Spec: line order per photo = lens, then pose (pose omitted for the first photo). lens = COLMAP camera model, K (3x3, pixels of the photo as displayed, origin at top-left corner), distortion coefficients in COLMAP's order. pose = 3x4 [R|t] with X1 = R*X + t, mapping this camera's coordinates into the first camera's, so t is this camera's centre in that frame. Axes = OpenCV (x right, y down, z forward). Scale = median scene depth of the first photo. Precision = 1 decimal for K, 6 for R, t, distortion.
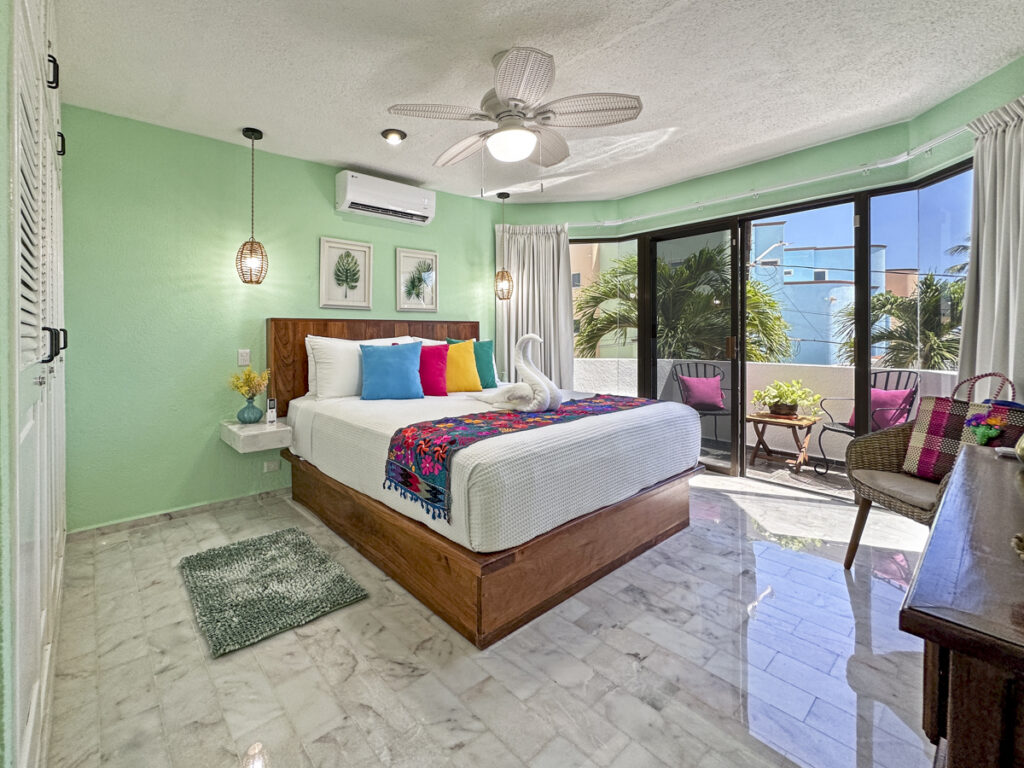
lens RADIAL K [[461.8, 0, 472.3], [0, 461.8, 341.0], [0, 0, 1]] dist [-0.001895, -0.000373]
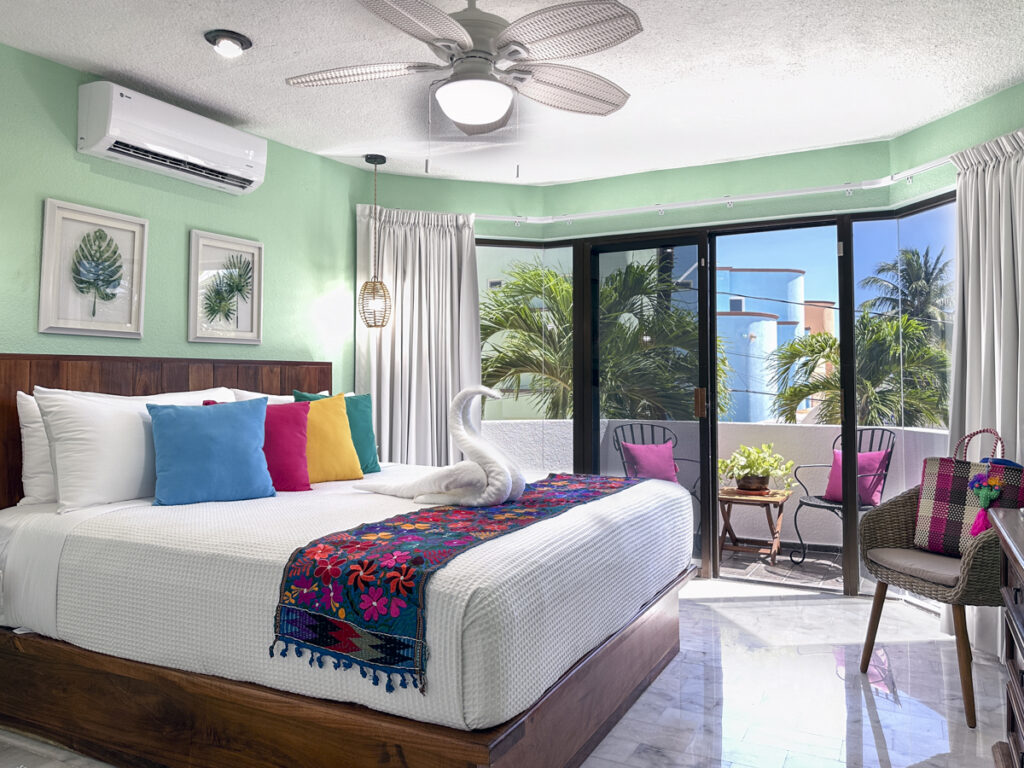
lens RADIAL K [[754.1, 0, 557.3], [0, 754.1, 354.4], [0, 0, 1]] dist [0.027791, -0.053567]
pose [[0.908052, 0.017116, 0.418508, -0.178248], [0.003653, 0.998803, -0.048774, -0.005546], [-0.418842, 0.045818, 0.906903, -0.011216]]
